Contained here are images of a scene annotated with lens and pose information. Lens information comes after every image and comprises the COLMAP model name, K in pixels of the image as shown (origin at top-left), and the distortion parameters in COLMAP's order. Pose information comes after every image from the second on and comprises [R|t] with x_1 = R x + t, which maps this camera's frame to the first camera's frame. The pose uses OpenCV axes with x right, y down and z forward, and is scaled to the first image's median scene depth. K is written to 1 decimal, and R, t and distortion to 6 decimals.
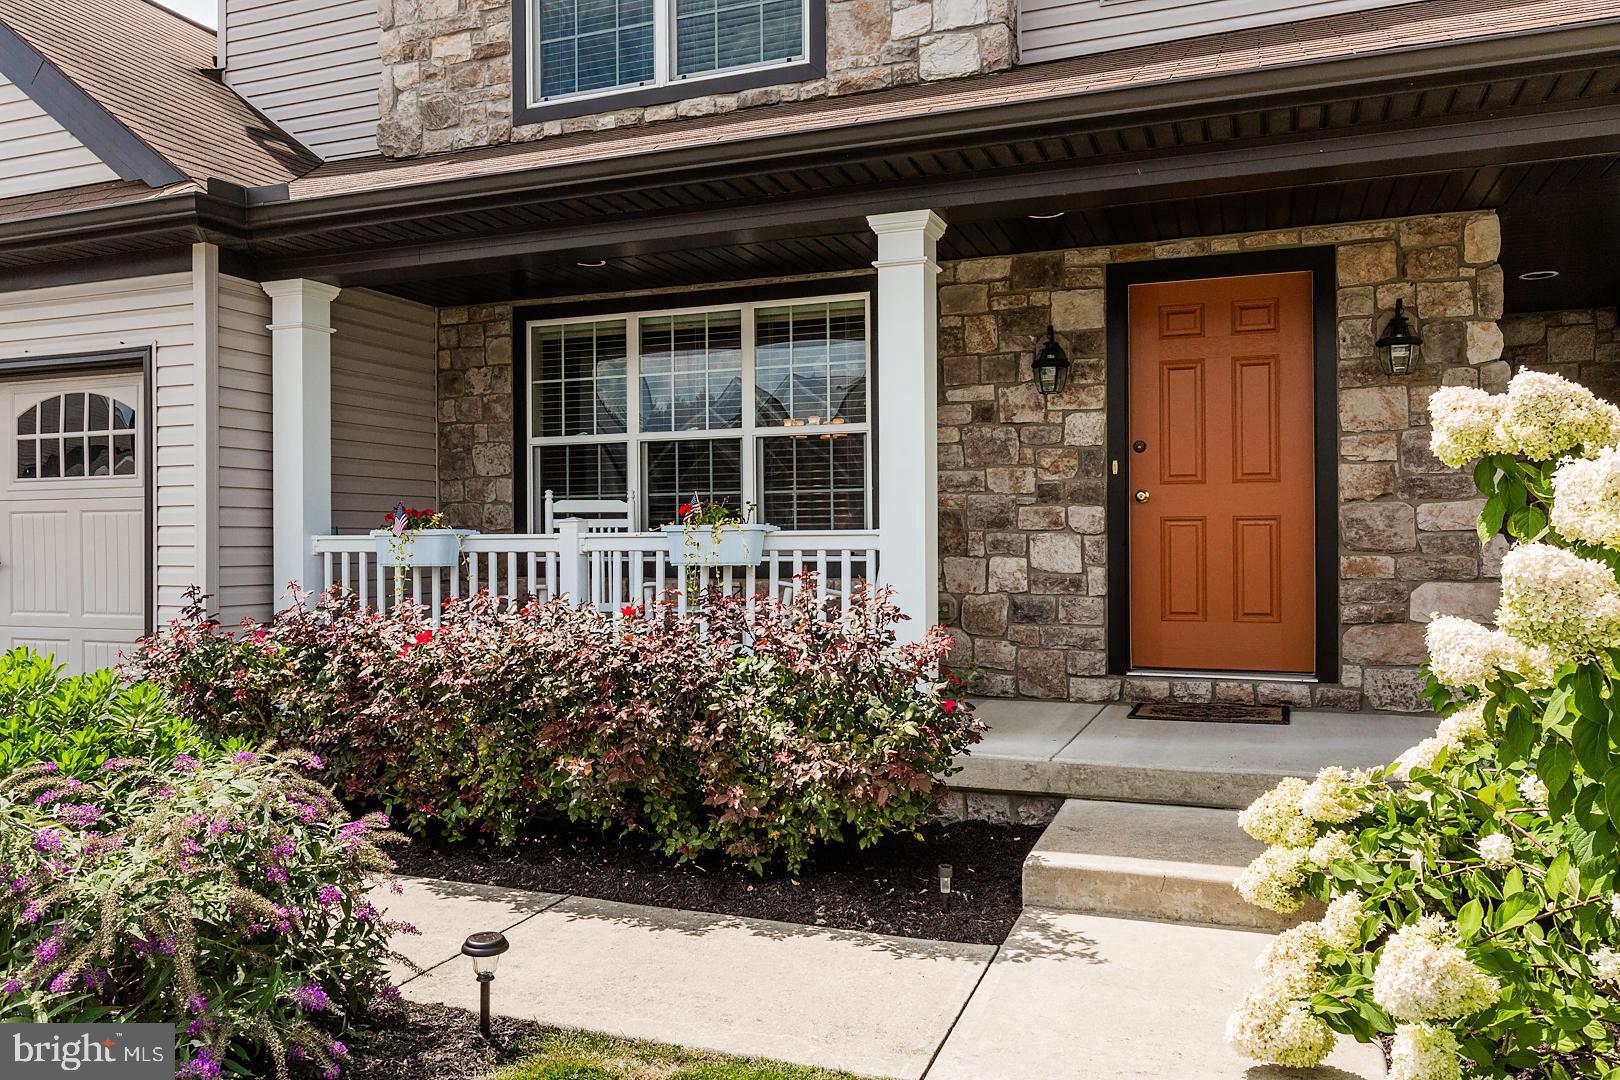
lens RADIAL K [[1190.9, 0, 810.6], [0, 1190.9, 531.2], [0, 0, 1]] dist [0.009209, -0.007715]
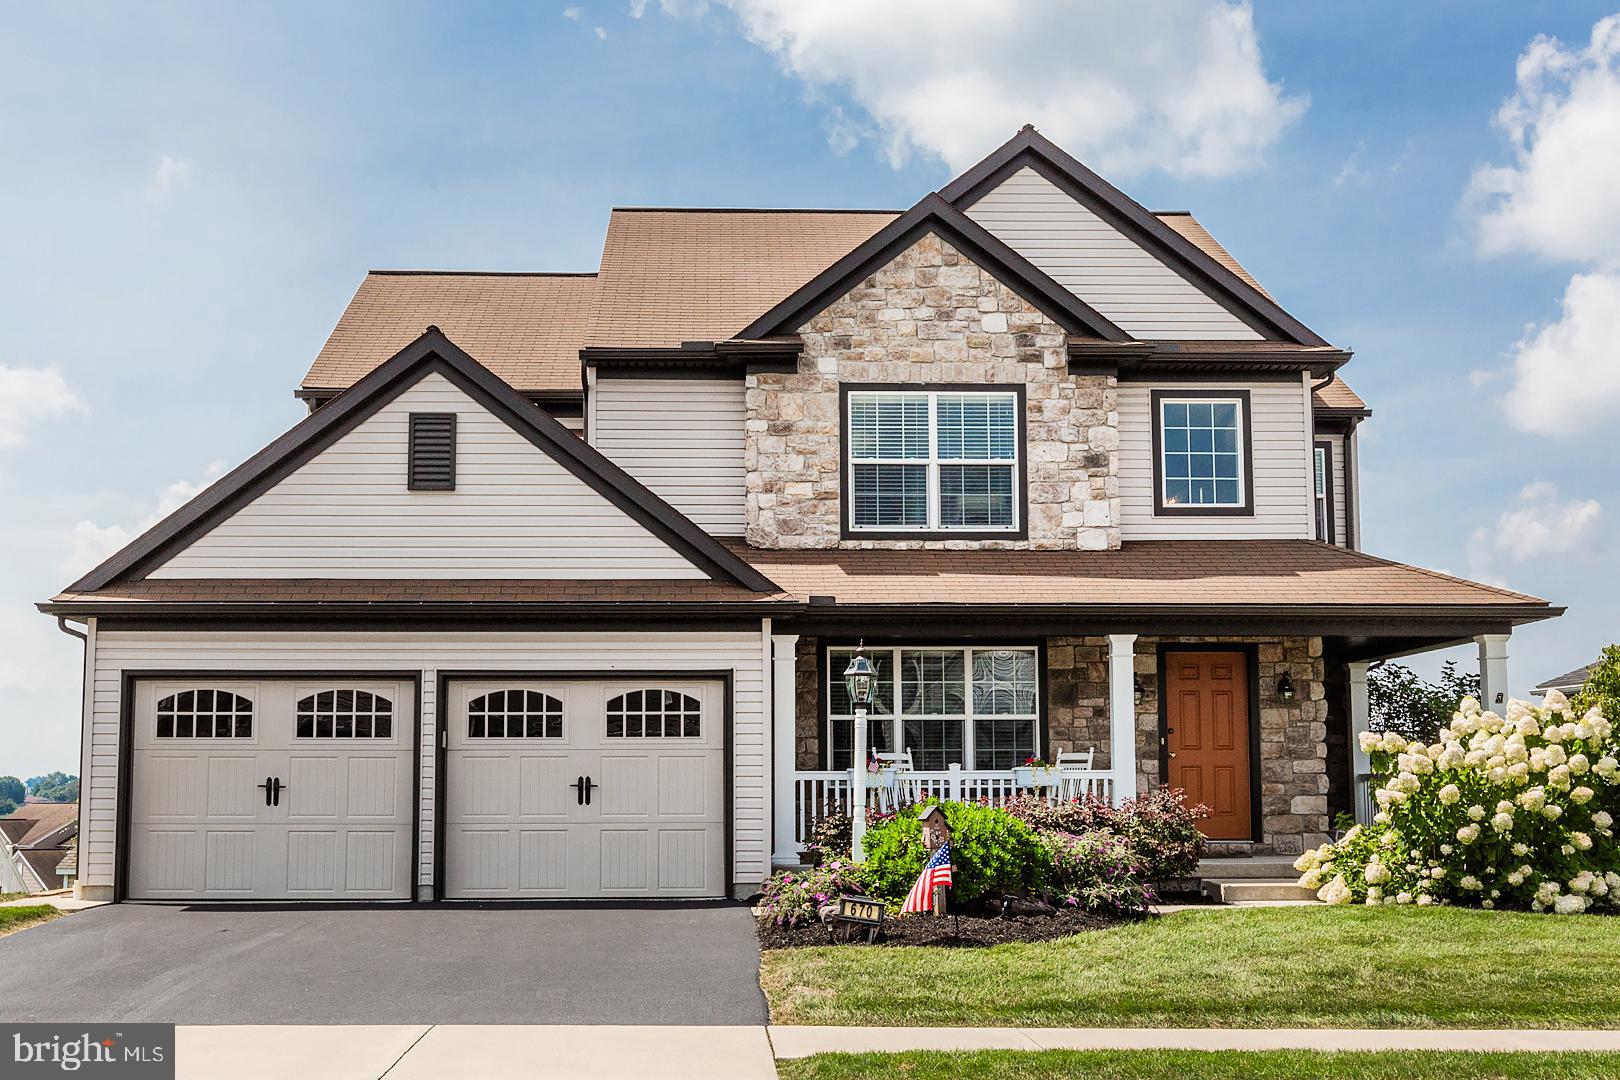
lens RADIAL K [[1967.4, 0, 785.5], [0, 1967.4, 604.2], [0, 0, 1]] dist [0.007019, 0.000000]
pose [[0.917902, 0.042138, 0.394563, -1.708813], [-0.005665, 0.995636, -0.093152, 0.031426], [-0.396766, 0.083269, 0.914135, -1.886886]]
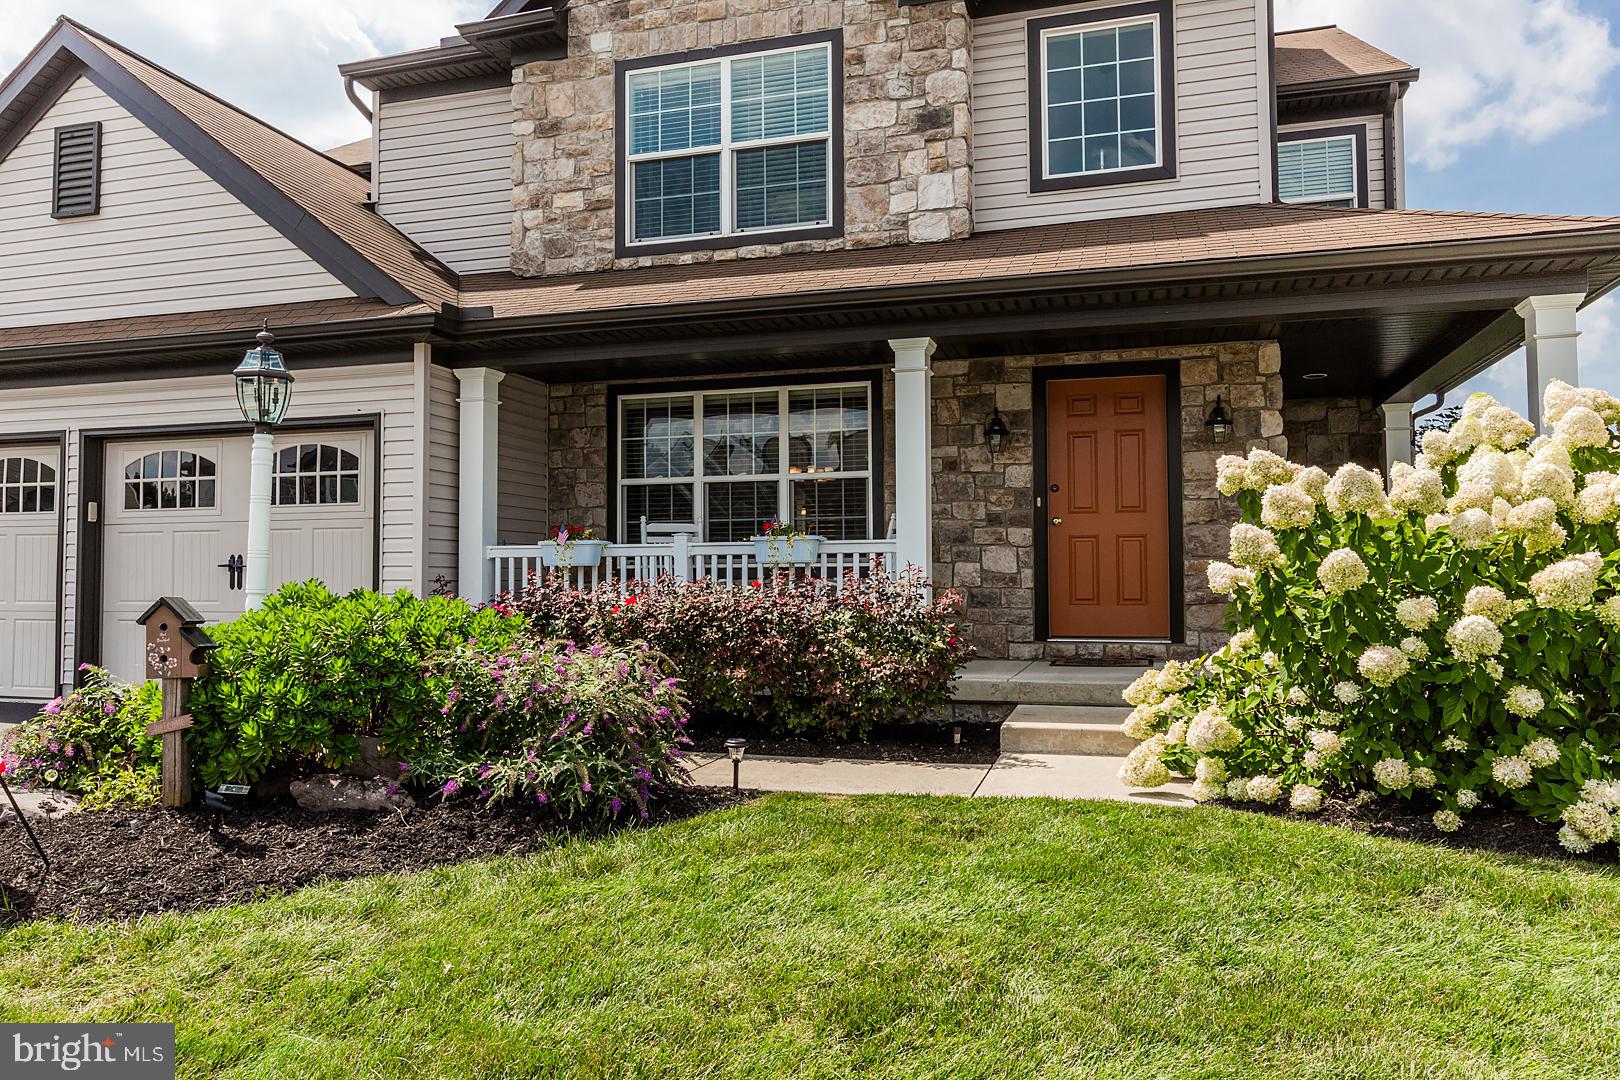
lens RADIAL K [[1121.6, 0, 809.9], [0, 1121.6, 533.0], [0, 0, 1]] dist [0.008952, -0.007879]
pose [[0.996862, 0.004999, 0.079000, -0.143183], [-0.002223, 0.999378, -0.035191, 0.035720], [-0.079127, 0.034904, 0.996253, -0.381793]]
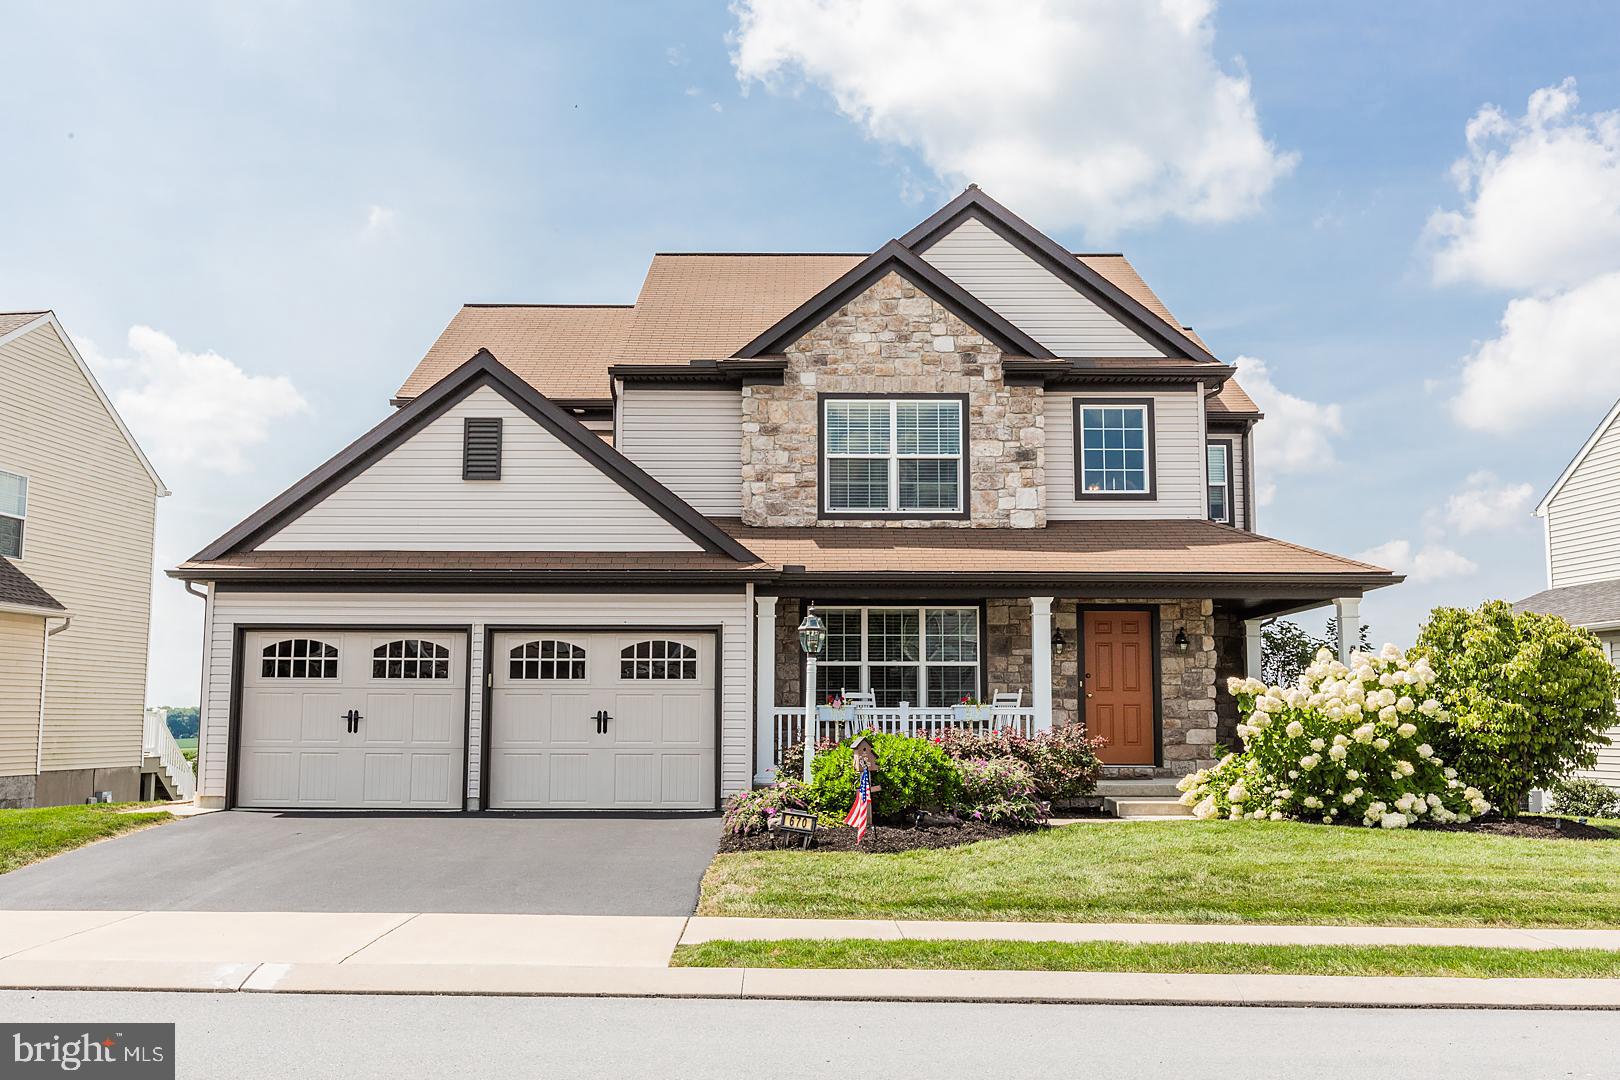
lens RADIAL K [[1590.3, 0, 808.3], [0, 1590.3, 540.8], [0, 0, 1]] dist [0.006429, 0.000000]
pose [[0.931207, 0.050213, 0.361016, -1.527526], [-0.011027, 0.993893, -0.109795, 0.021487], [-0.364325, 0.098261, 0.926074, -1.958643]]
